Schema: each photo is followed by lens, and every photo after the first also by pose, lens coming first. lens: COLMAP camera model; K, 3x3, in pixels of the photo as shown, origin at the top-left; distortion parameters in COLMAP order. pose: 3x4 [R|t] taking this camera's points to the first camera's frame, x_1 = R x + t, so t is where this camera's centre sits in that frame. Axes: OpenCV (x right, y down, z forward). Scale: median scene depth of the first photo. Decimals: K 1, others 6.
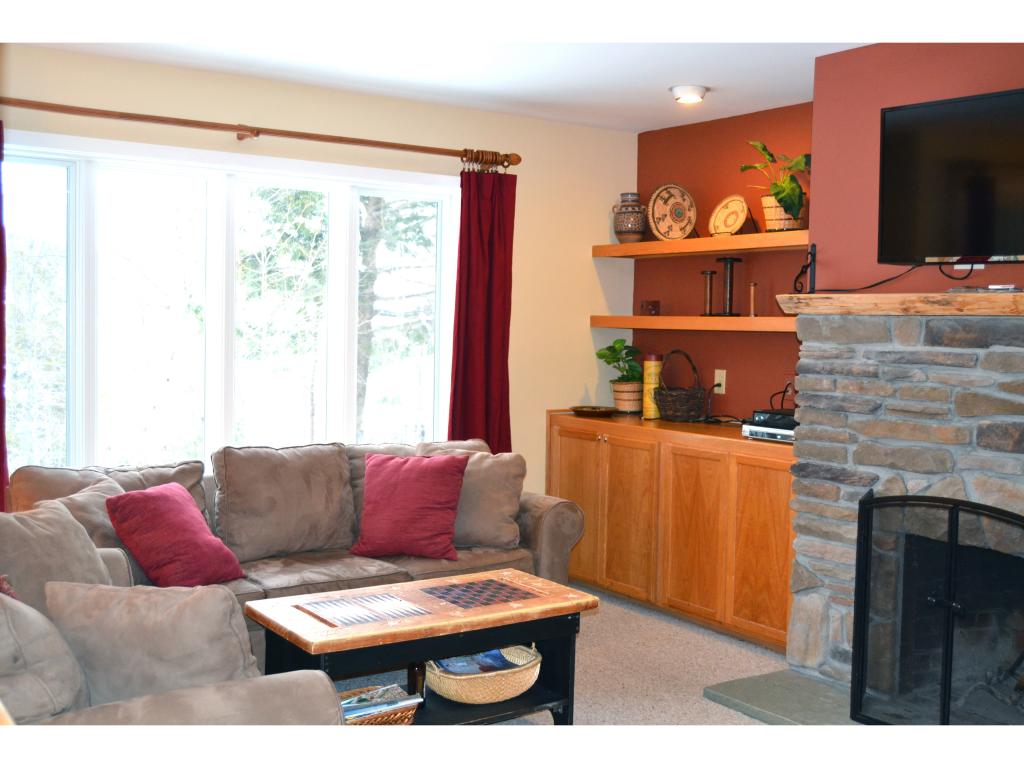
lens RADIAL K [[1120.0, 0, 479.0], [0, 1120.0, 407.0], [0, 0, 1]] dist [-0.027895, 0.000000]
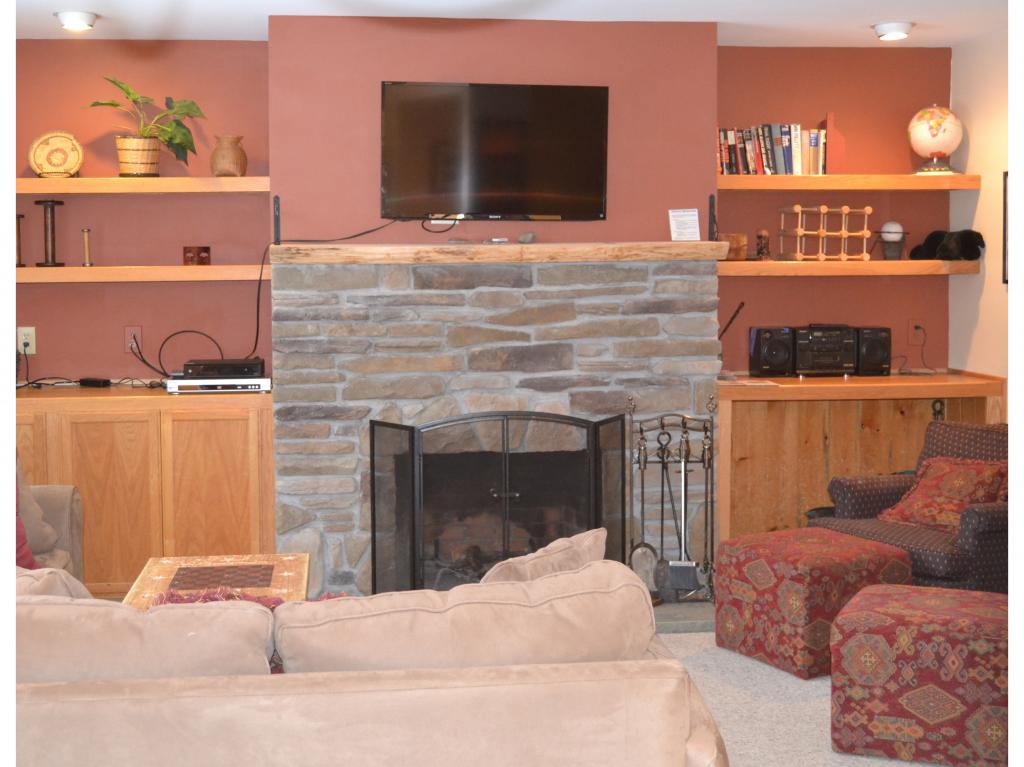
lens RADIAL K [[1365.3, 0, 511.4], [0, 1365.3, 386.4], [0, 0, 1]] dist [-0.007831, 0.000000]
pose [[0.461970, -0.098376, 0.881423, -0.757858], [0.081834, 0.994318, 0.068086, -0.039698], [-0.883112, 0.040677, 0.467395, 0.229879]]
